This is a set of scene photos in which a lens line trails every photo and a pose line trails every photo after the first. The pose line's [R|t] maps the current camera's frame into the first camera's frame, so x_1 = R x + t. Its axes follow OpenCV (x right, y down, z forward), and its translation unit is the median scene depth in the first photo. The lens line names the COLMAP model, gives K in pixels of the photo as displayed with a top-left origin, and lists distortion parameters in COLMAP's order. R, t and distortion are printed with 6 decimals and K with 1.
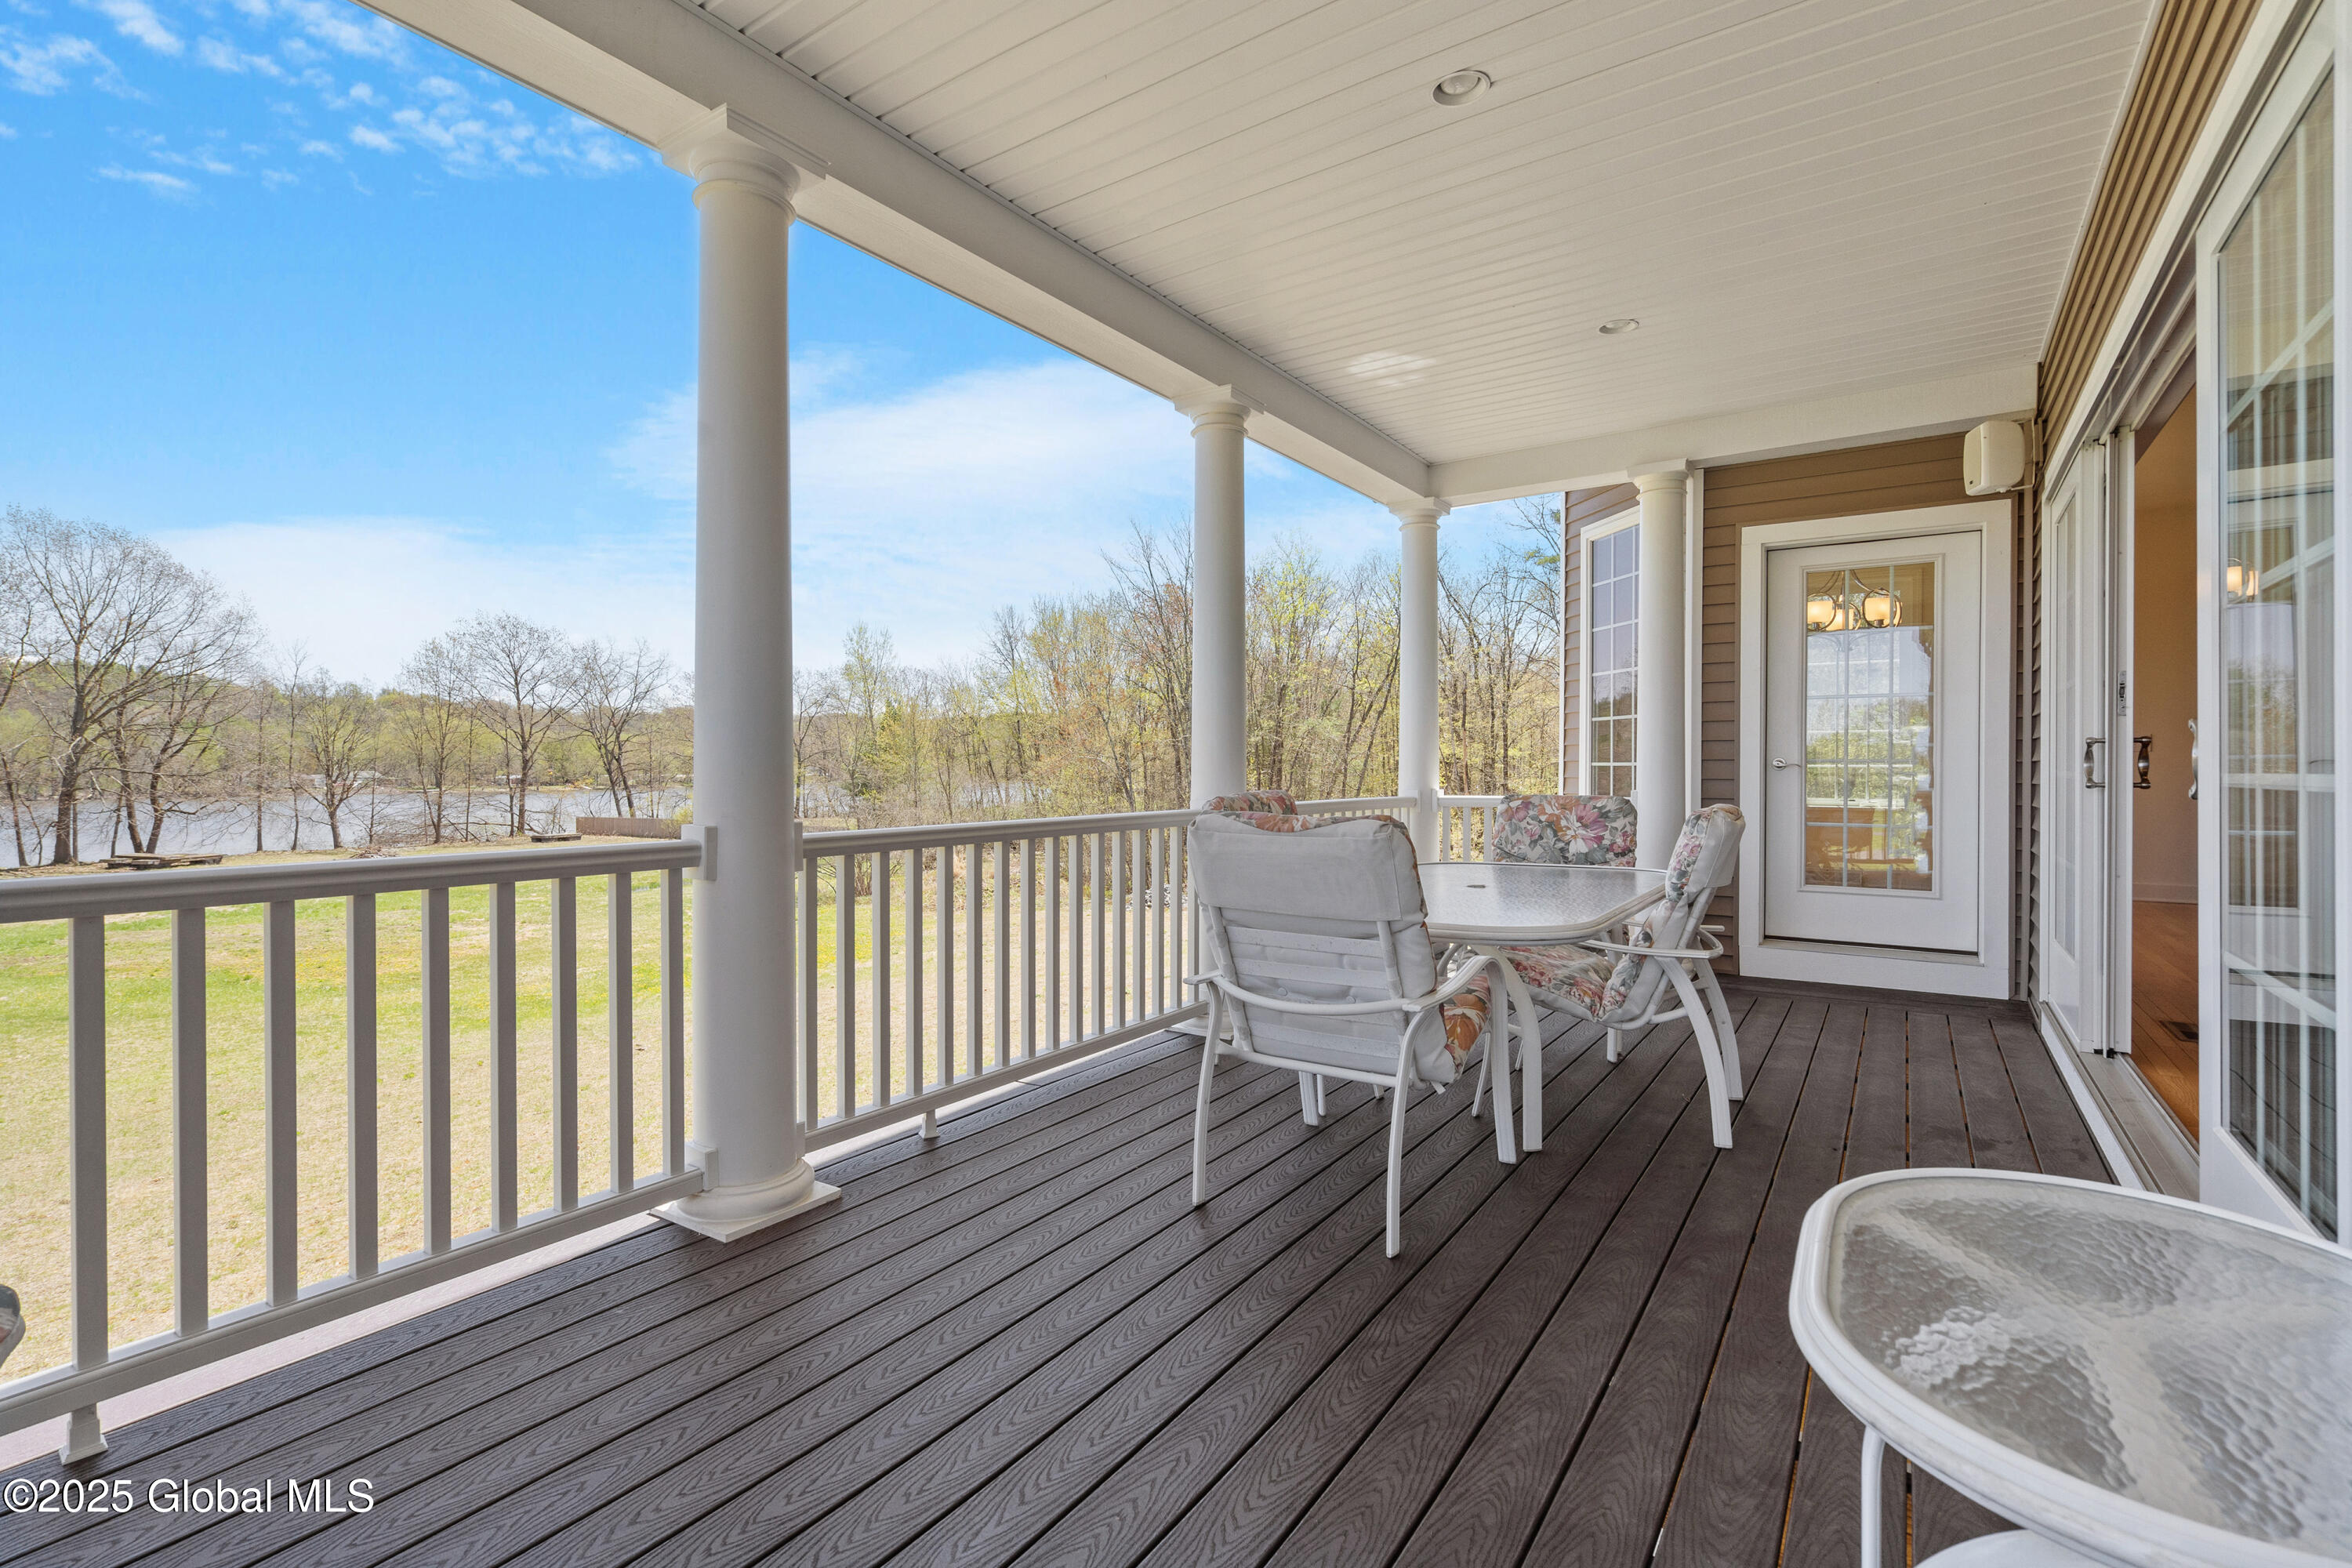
lens RADIAL K [[1072.7, 0, 1172.9], [0, 1072.7, 775.7], [0, 0, 1]] dist [-0.003310, 0.000285]
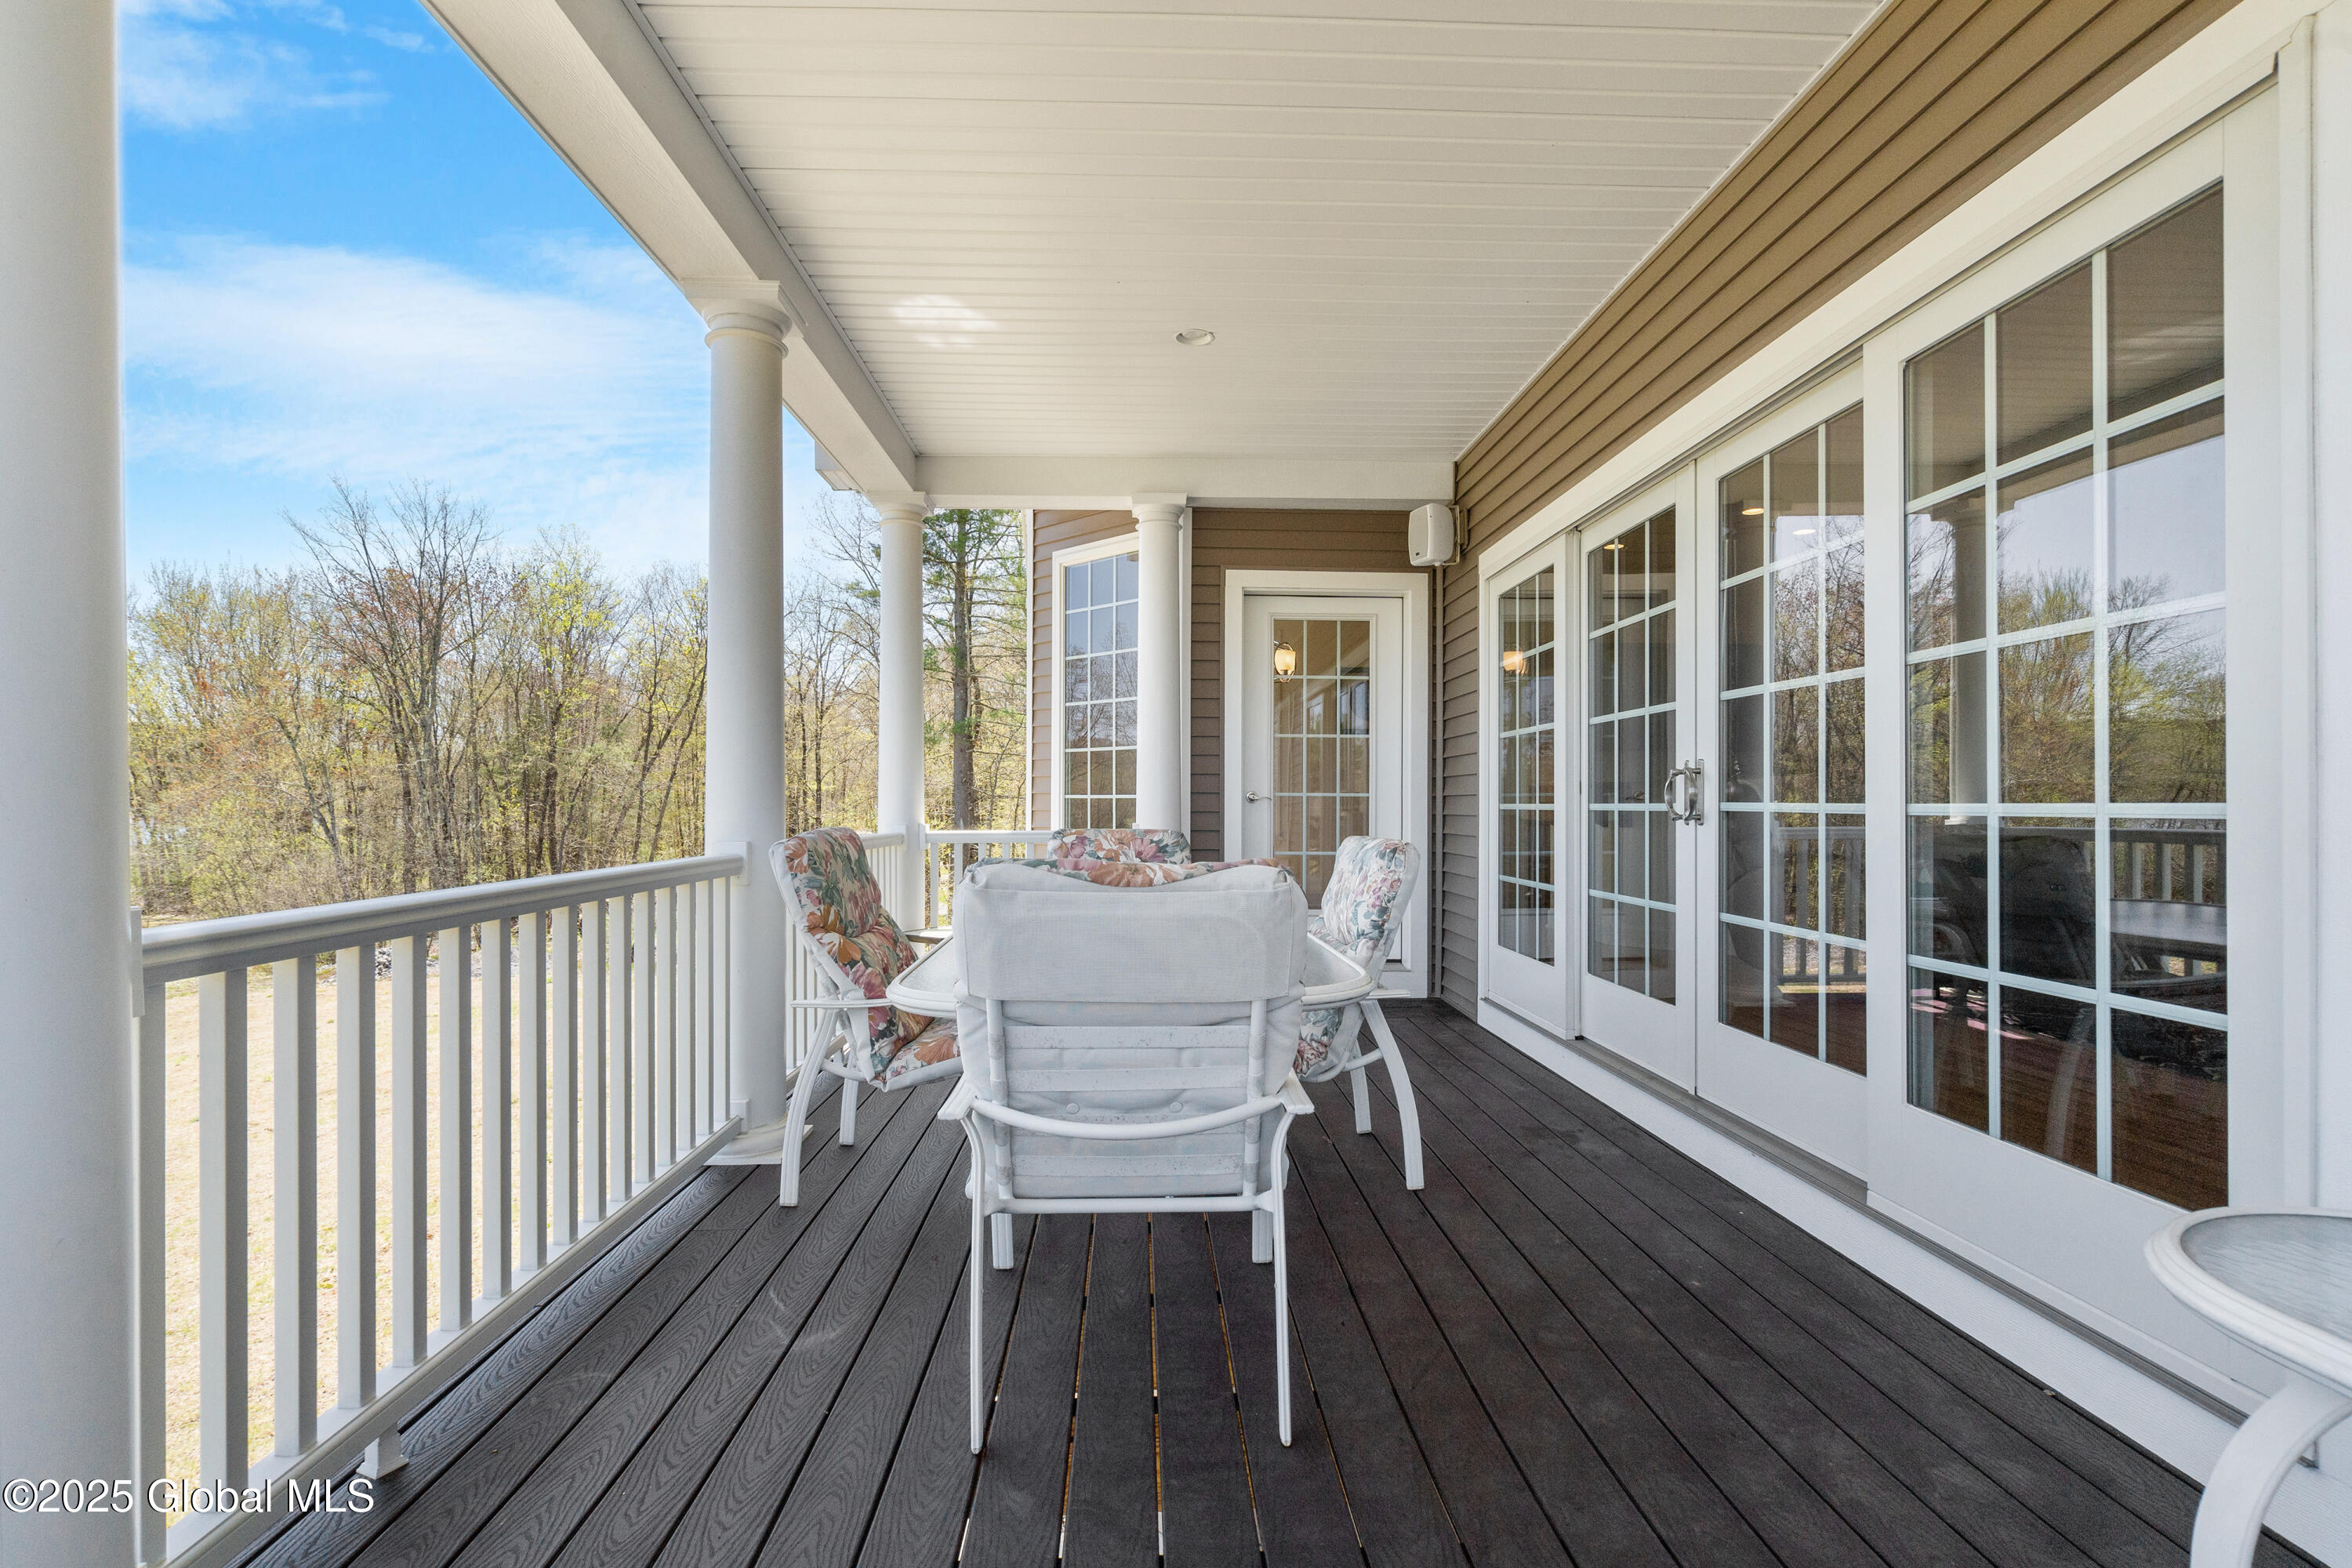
lens RADIAL K [[1072.7, 0, 1163.4], [0, 1072.7, 812.9], [0, 0, 1]] dist [-0.003310, 0.000285]
pose [[0.806251, -0.002732, 0.591568, -0.146837], [0.000702, 0.999993, 0.003662, 0.000831], [-0.591574, -0.002537, 0.806247, 0.209732]]
